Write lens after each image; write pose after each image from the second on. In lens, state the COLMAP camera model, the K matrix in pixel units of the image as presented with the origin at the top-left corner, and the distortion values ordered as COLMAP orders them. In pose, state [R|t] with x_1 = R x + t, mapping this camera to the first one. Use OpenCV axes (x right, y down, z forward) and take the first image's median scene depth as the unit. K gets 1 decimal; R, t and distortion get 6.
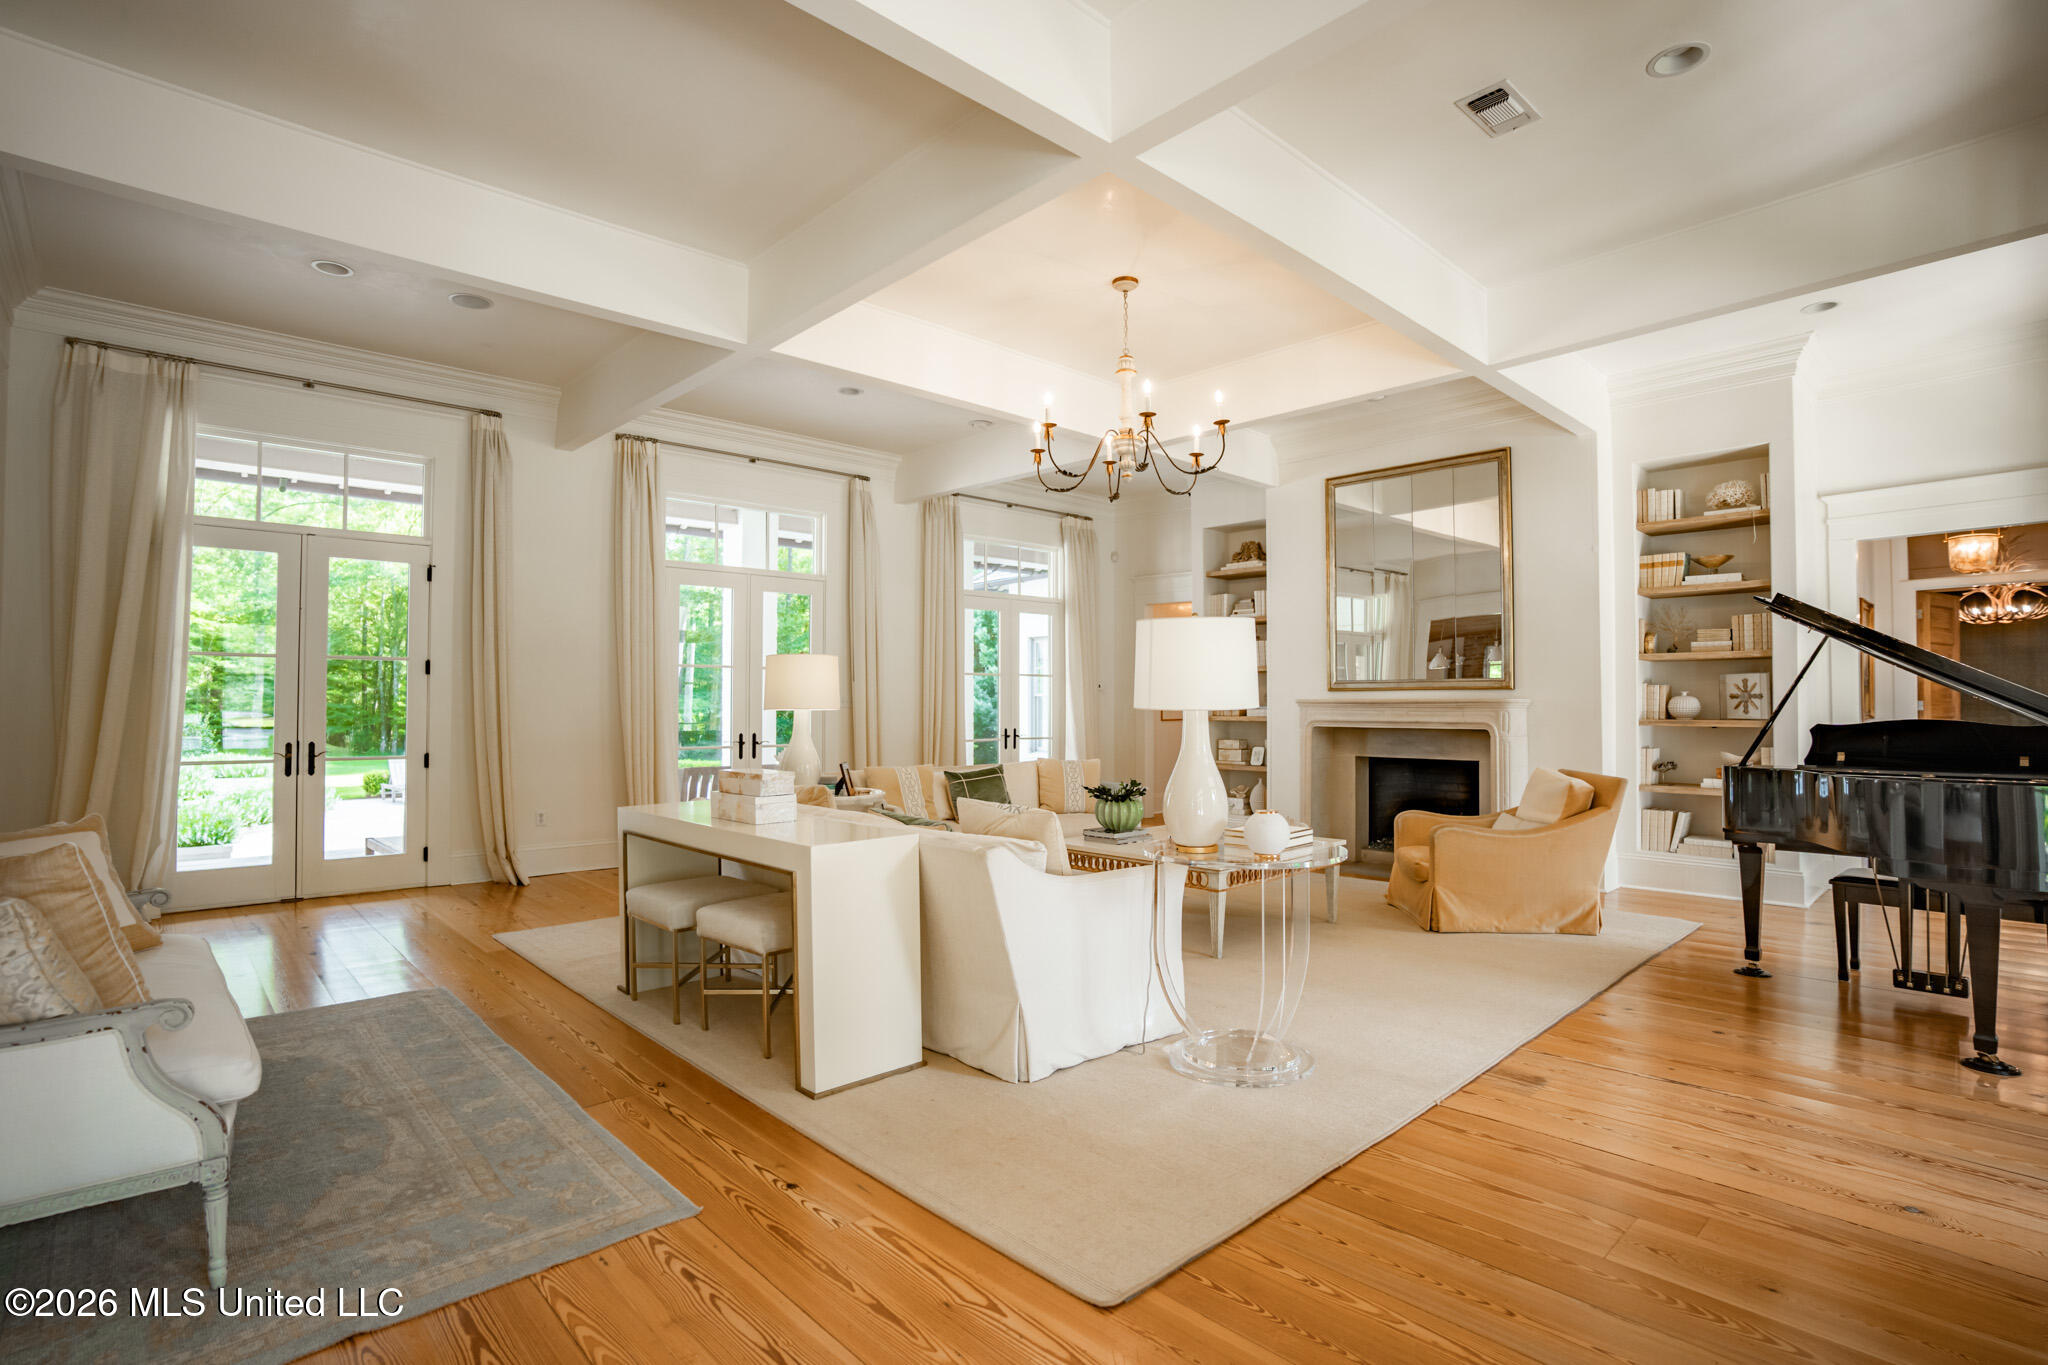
lens RADIAL K [[1000.3, 0, 1023.0], [0, 1000.3, 678.3], [0, 0, 1]] dist [-0.090923, 0.044627]
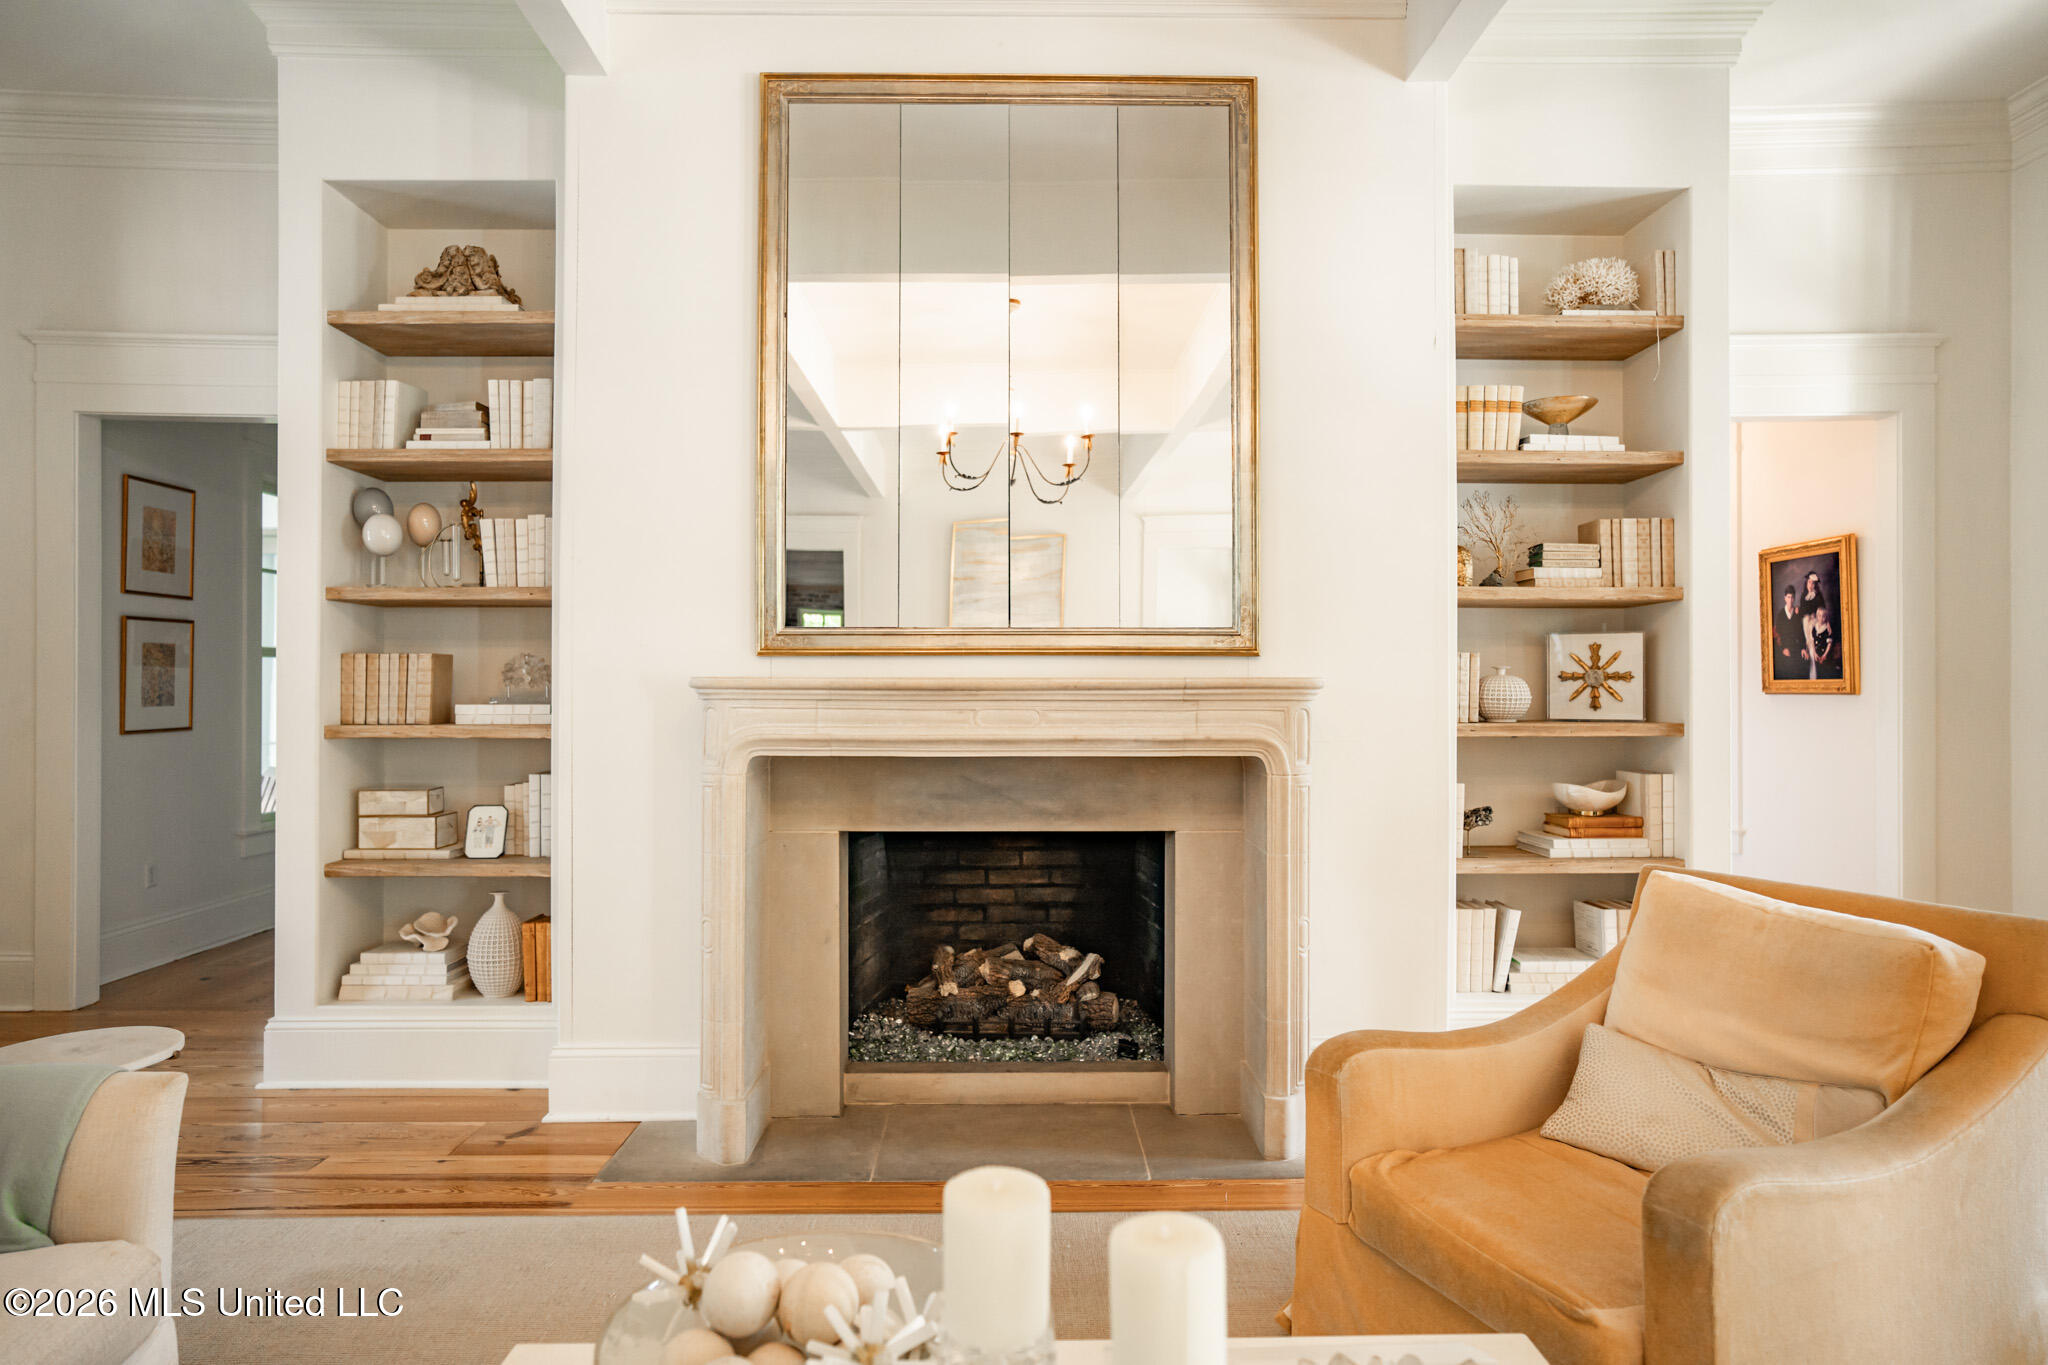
lens RADIAL K [[1220.7, 0, 1015.9], [0, 1220.7, 673.6], [0, 0, 1]] dist [-0.003290, 0.000036]
pose [[0.672851, 0.006056, 0.739753, 0.045742], [-0.018470, 0.999792, 0.008615, 0.016534], [-0.739548, -0.019459, 0.672823, 0.762889]]
